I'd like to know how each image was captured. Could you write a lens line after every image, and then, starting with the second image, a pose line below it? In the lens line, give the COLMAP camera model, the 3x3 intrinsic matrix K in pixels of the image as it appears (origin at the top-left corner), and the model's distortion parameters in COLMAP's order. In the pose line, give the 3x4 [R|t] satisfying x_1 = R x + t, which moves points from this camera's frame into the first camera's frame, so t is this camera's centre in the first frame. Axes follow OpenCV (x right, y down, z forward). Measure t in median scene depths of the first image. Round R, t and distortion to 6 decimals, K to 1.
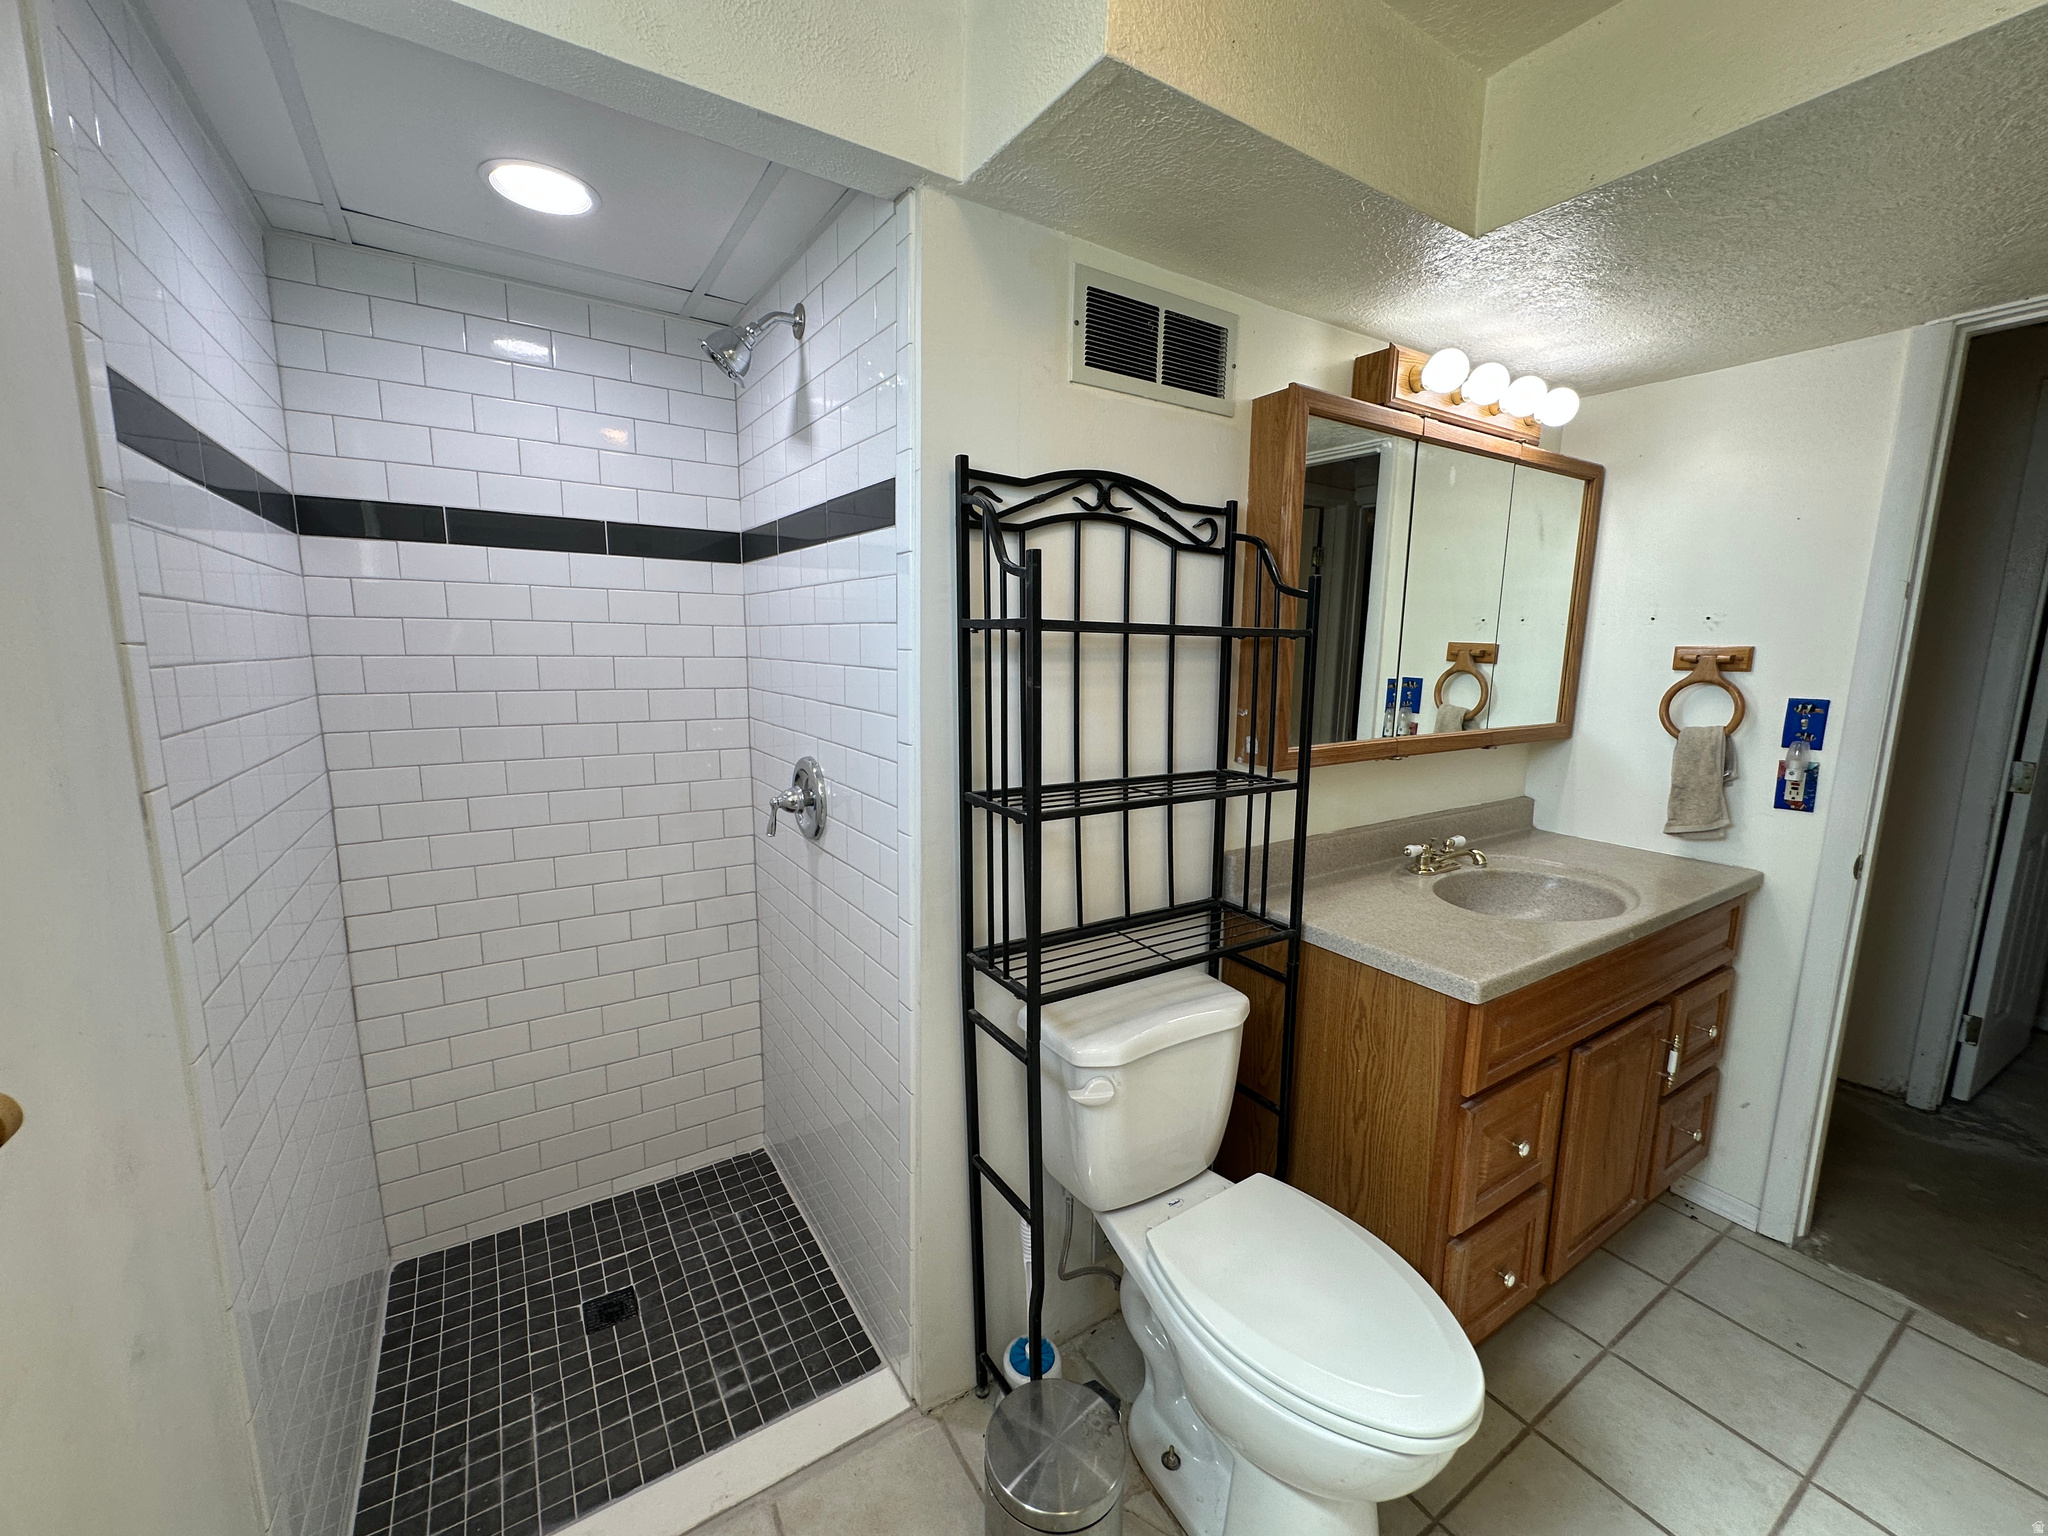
lens RADIAL K [[812.5, 0, 1021.5], [0, 812.5, 772.6], [0, 0, 1]] dist [-0.003311, 0.000192]
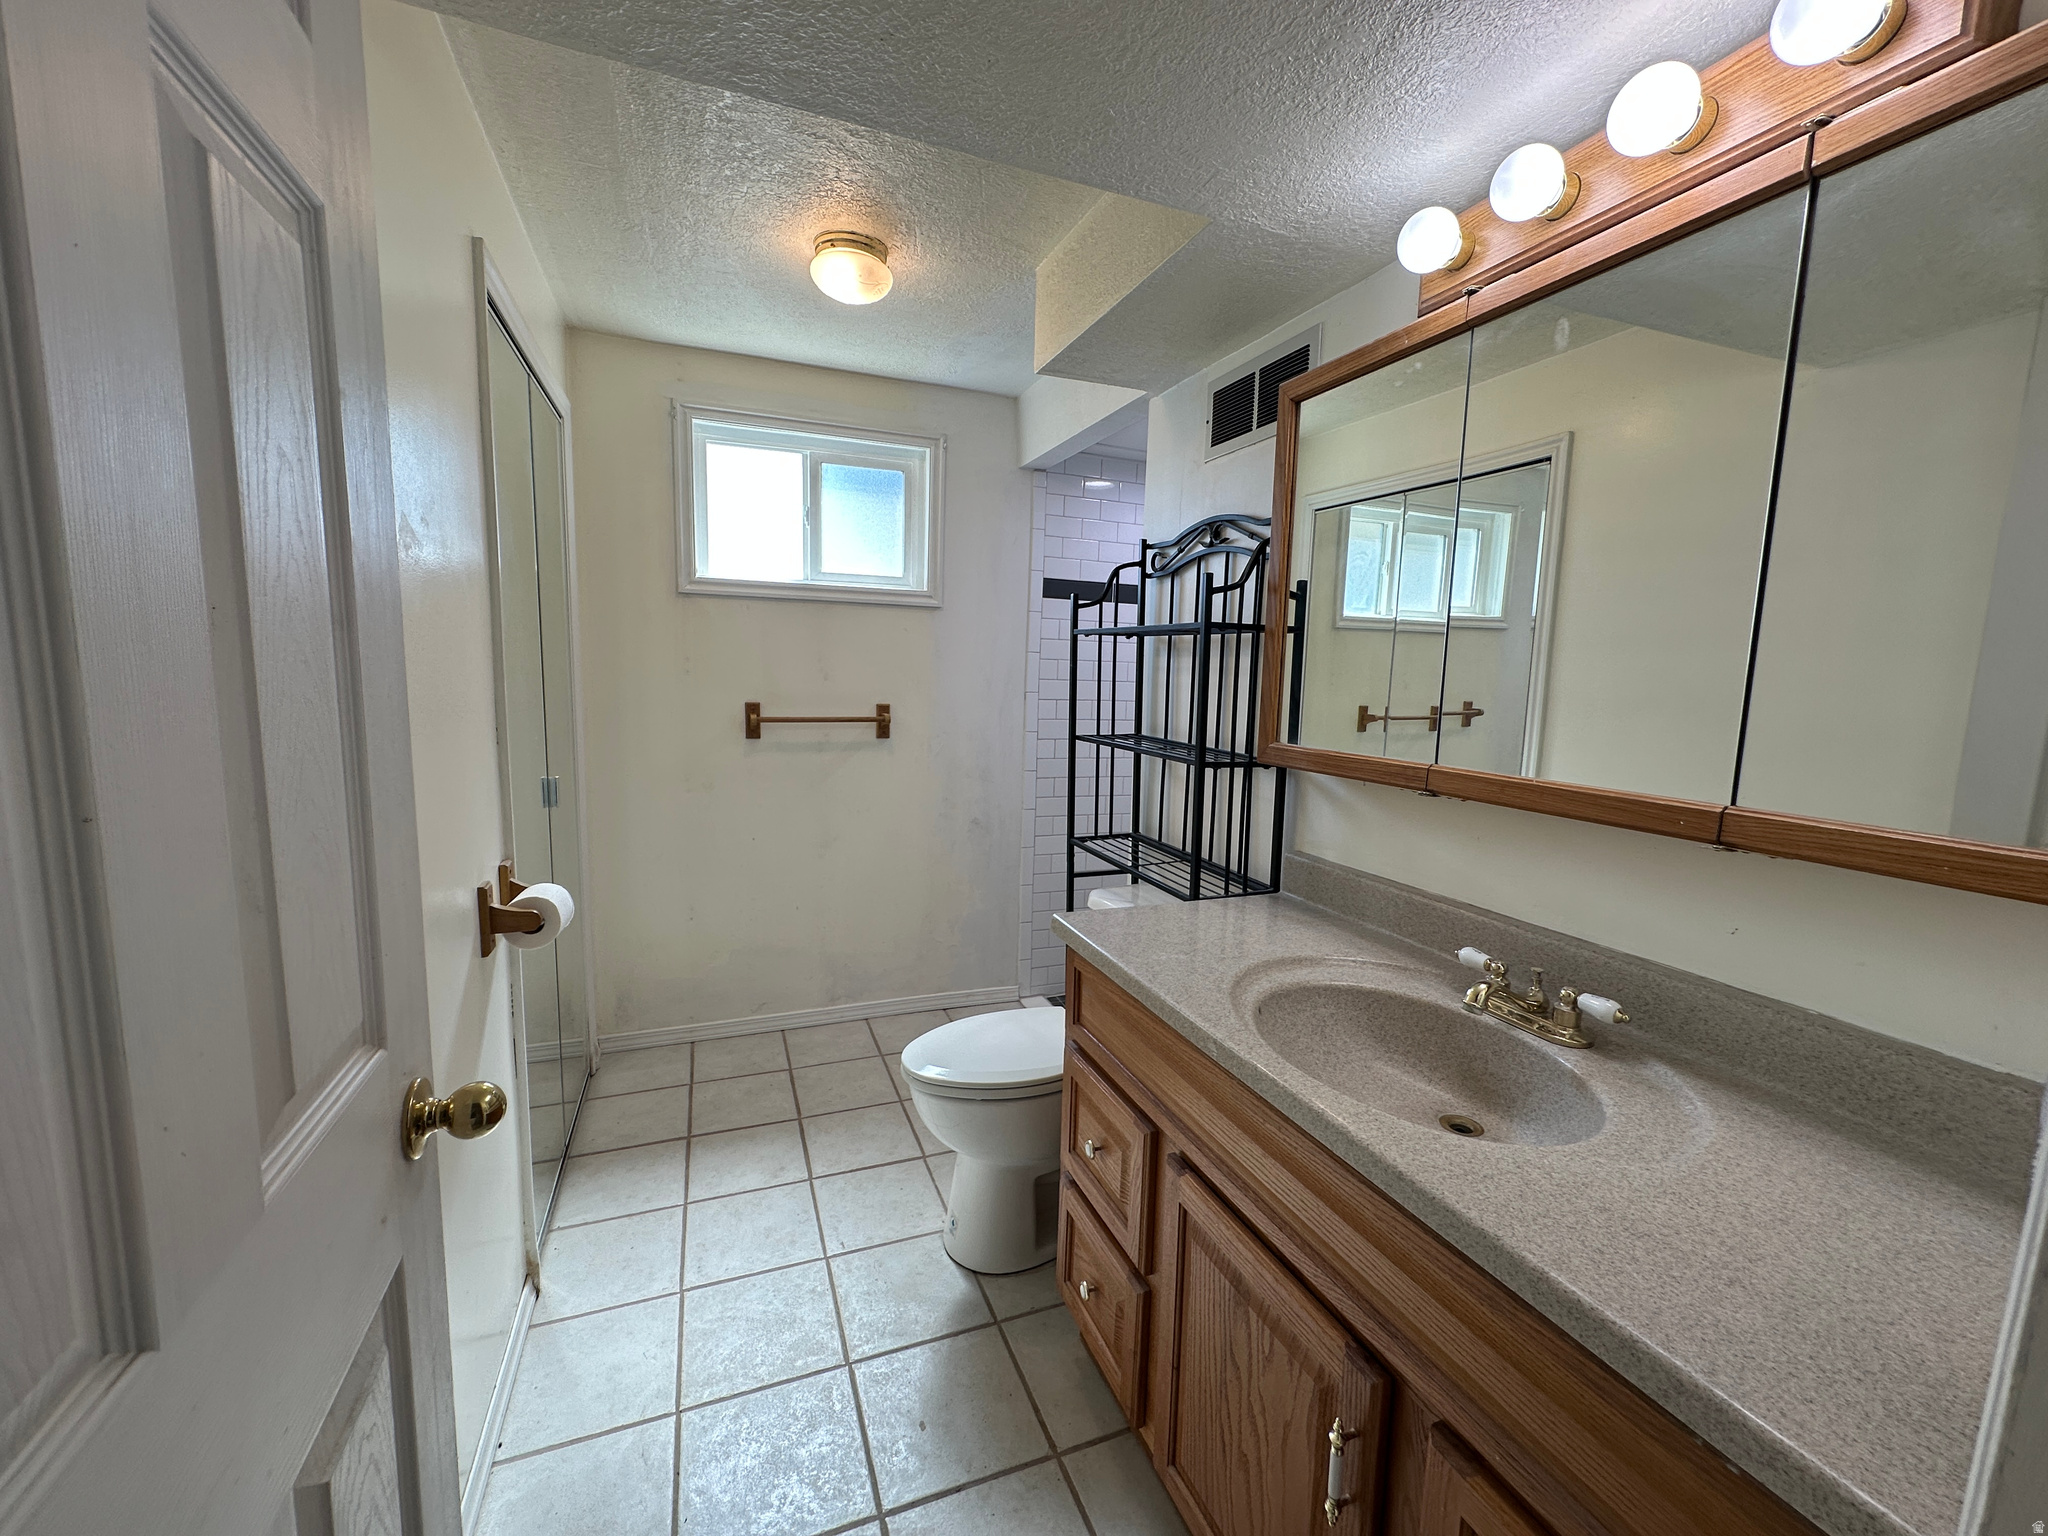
lens RADIAL K [[812.5, 0, 1021.5], [0, 812.5, 772.6], [0, 0, 1]] dist [-0.003311, 0.000192]
pose [[-0.201002, 0.111538, -0.973220, 1.507195], [-0.182400, 0.971861, 0.149054, -0.093707], [0.962459, 0.207476, -0.175002, 0.990972]]
